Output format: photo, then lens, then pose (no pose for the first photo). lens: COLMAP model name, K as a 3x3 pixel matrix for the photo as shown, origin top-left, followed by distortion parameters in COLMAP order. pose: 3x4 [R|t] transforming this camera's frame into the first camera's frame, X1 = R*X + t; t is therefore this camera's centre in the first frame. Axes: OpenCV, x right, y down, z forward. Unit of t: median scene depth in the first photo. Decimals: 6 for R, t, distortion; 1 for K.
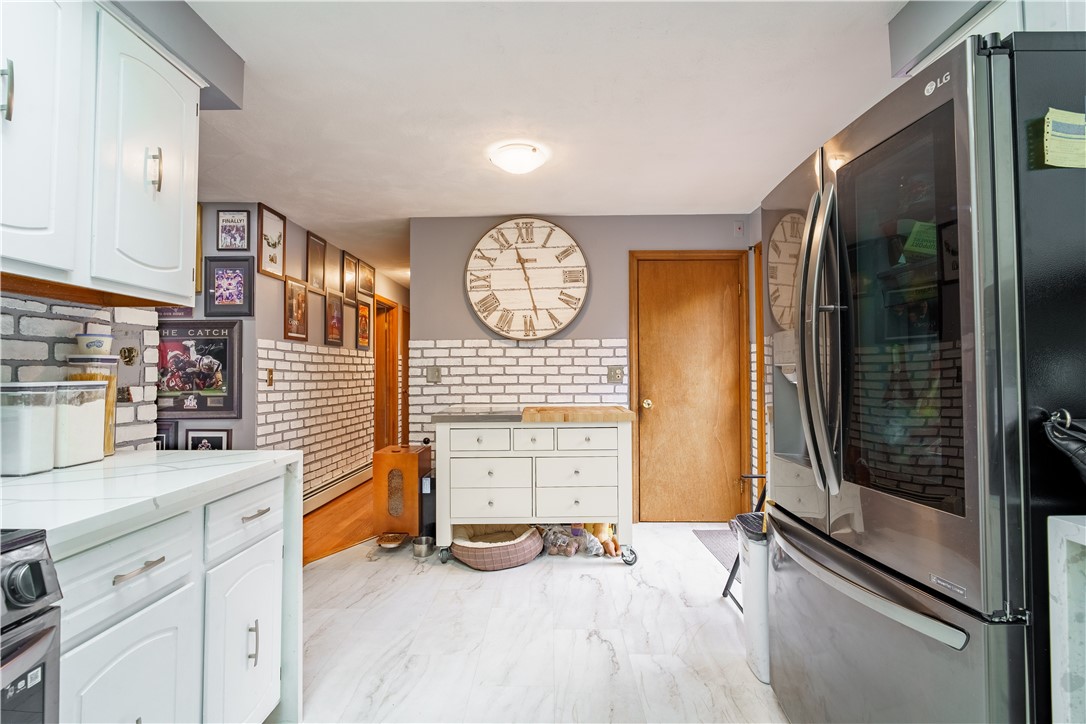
lens RADIAL K [[507.0, 0, 547.7], [0, 507.0, 362.6], [0, 0, 1]] dist [-0.002756, -0.001104]
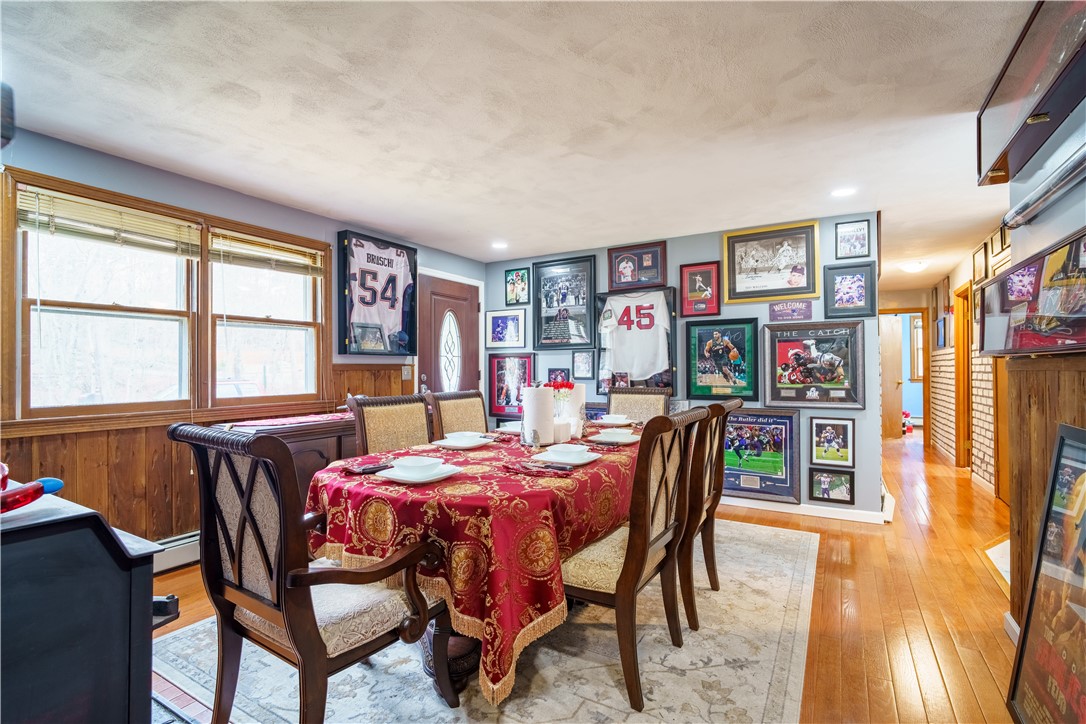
lens RADIAL K [[507.0, 0, 535.6], [0, 507.0, 363.0], [0, 0, 1]] dist [-0.002756, -0.001104]
pose [[0.865877, -0.005342, -0.500228, -0.672019], [0.012924, 0.999848, 0.011693, -0.012773], [0.500090, -0.016590, 0.865815, -0.311357]]
